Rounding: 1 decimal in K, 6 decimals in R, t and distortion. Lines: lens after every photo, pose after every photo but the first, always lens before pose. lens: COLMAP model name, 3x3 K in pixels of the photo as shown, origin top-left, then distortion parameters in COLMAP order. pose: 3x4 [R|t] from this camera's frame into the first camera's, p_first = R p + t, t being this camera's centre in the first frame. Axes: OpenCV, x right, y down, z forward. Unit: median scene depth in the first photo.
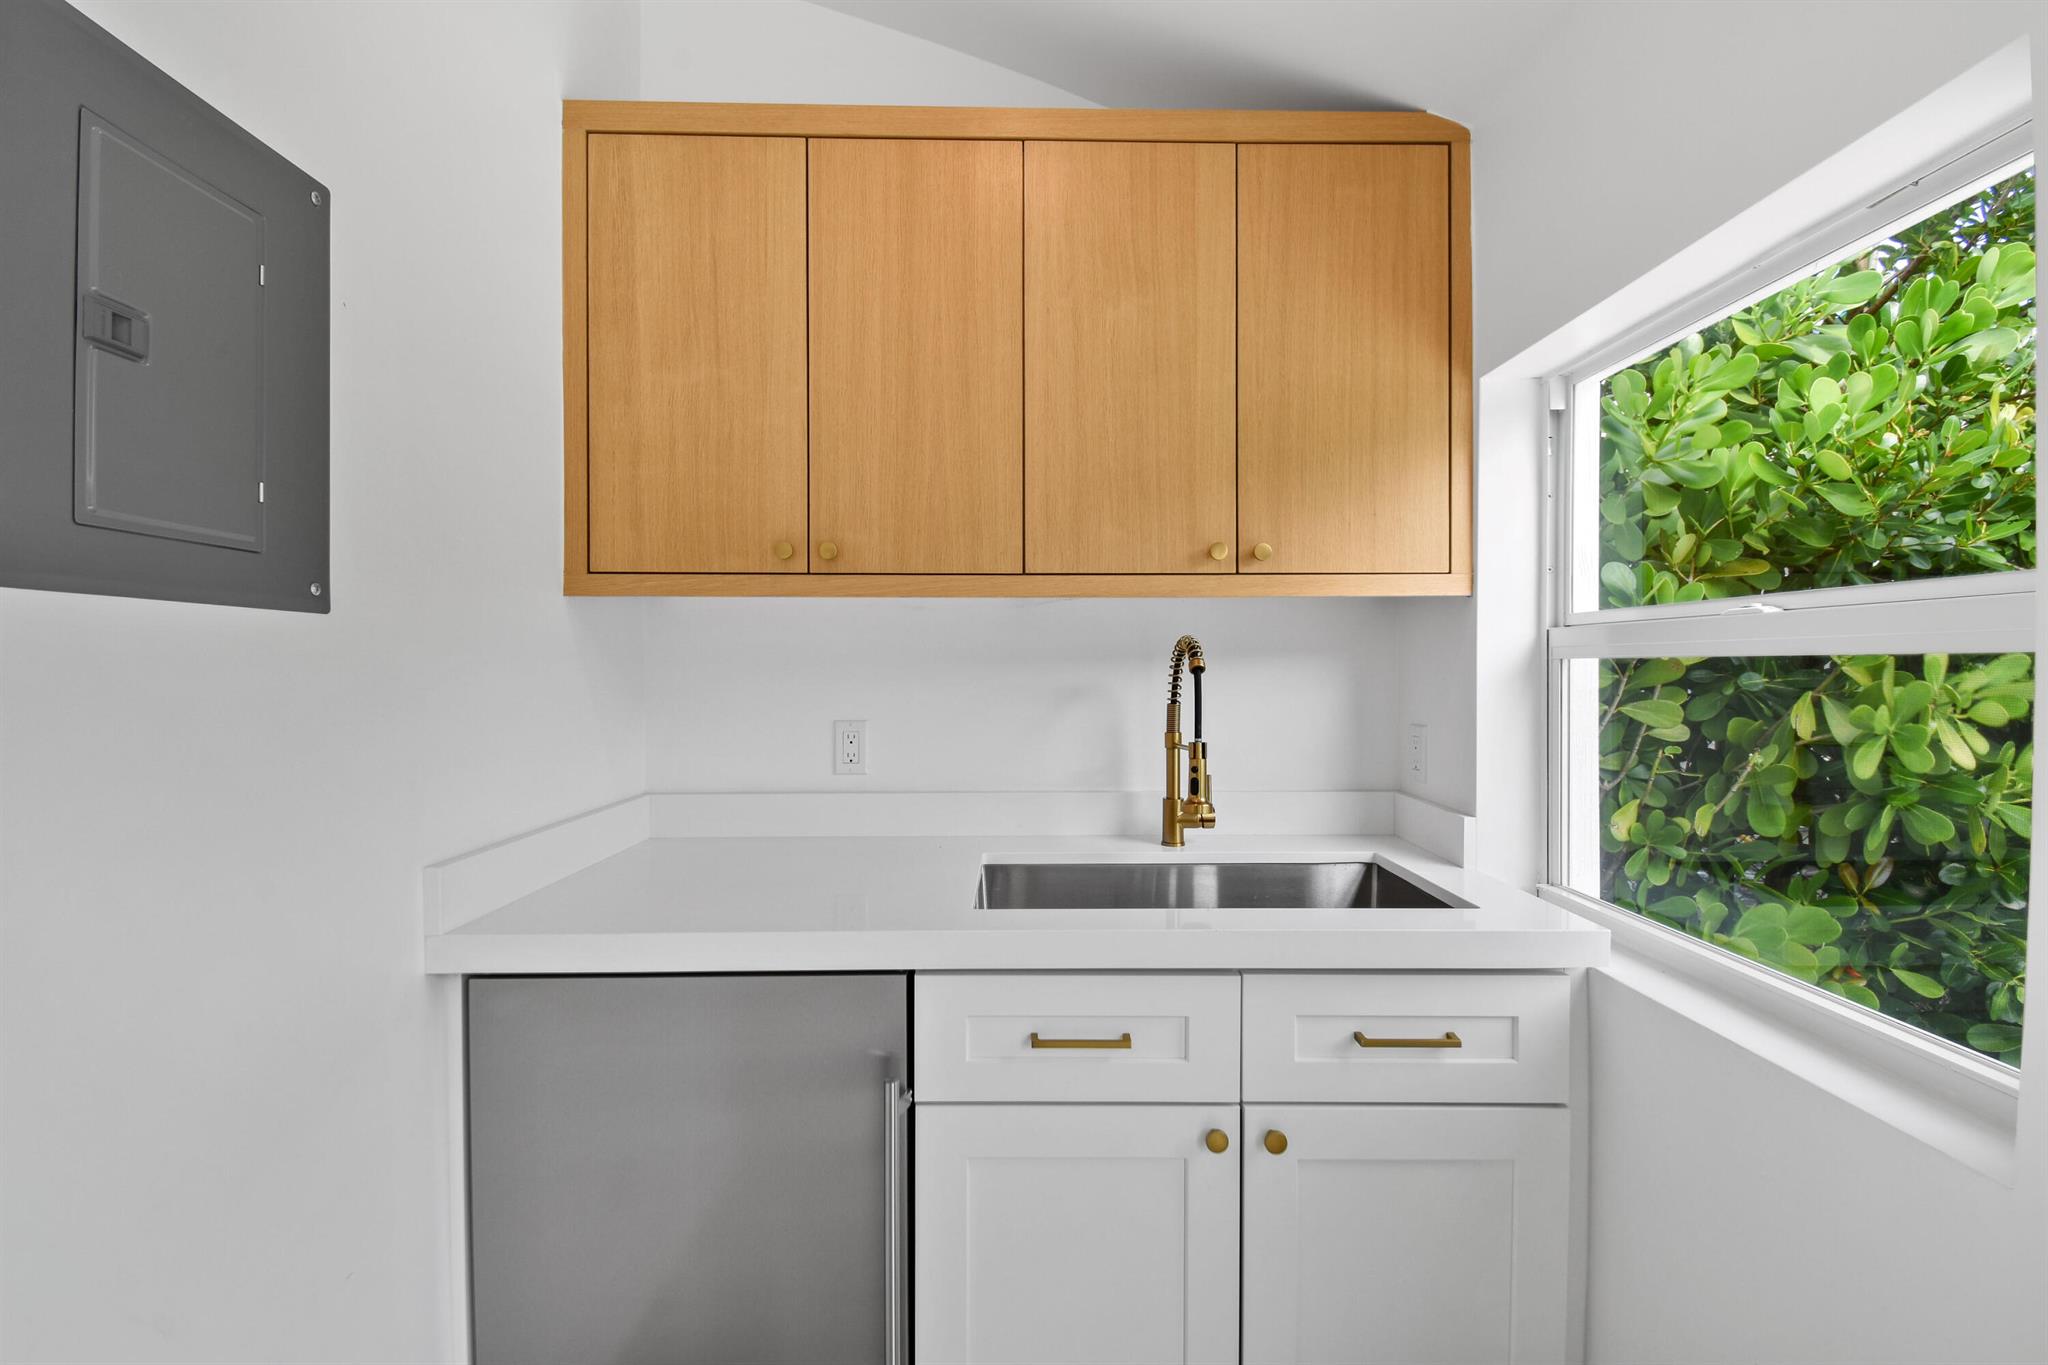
lens RADIAL K [[927.1, 0, 1025.7], [0, 927.1, 676.4], [0, 0, 1]] dist [-0.002944, -0.006177]
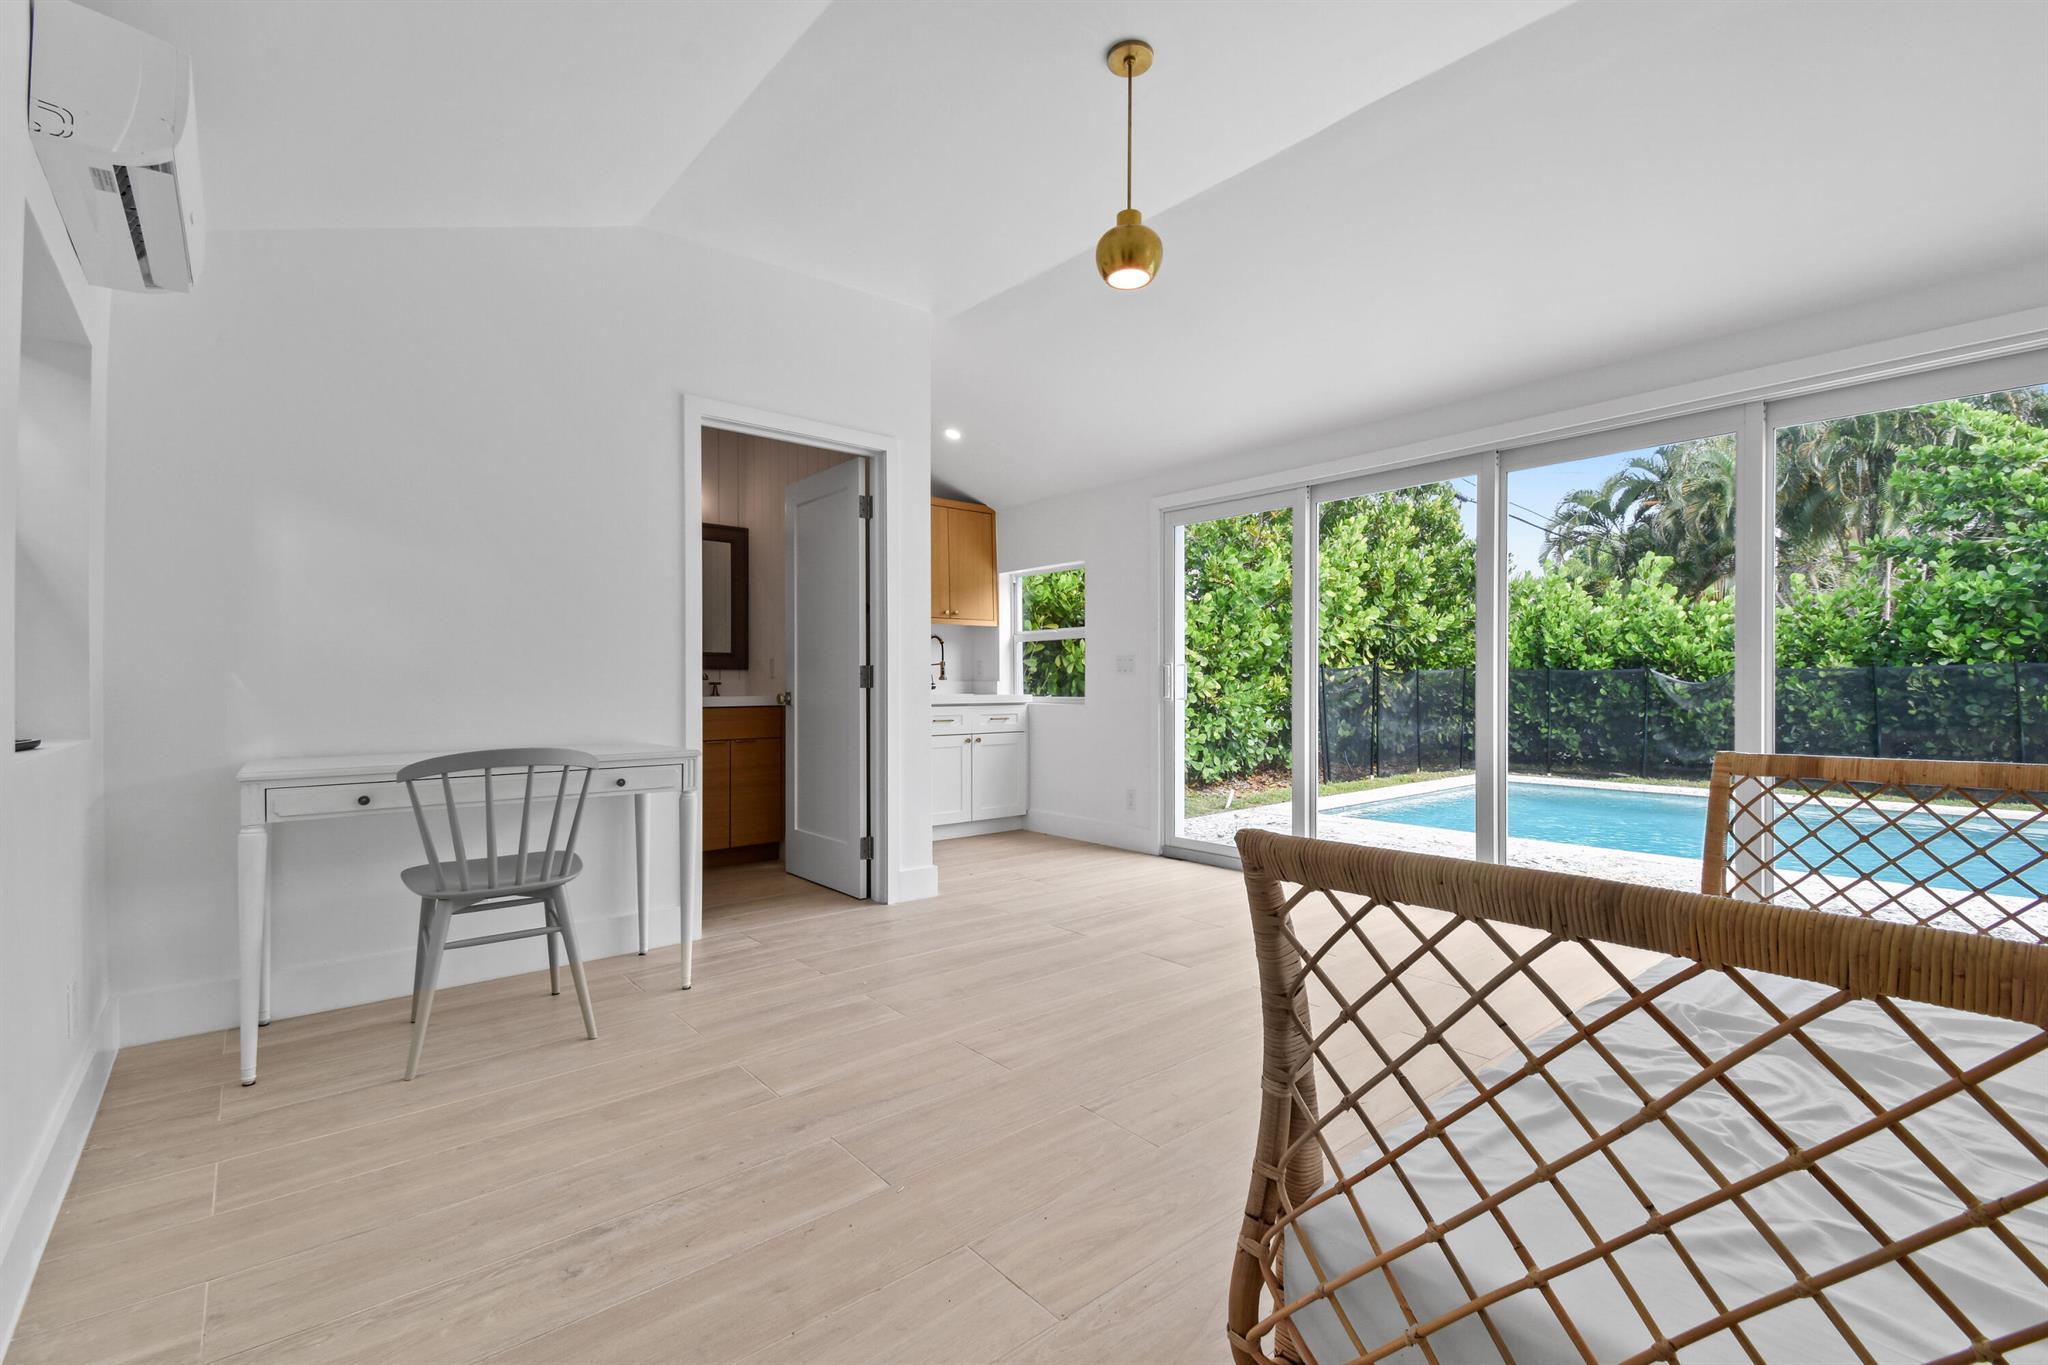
lens RADIAL K [[927.1, 0, 1023.5], [0, 927.1, 688.5], [0, 0, 1]] dist [-0.002944, -0.006177]
pose [[0.772192, -0.003790, 0.635378, -2.037617], [0.007393, 0.999968, -0.003021, 0.198109], [-0.635346, 0.007030, 0.772195, -2.238290]]
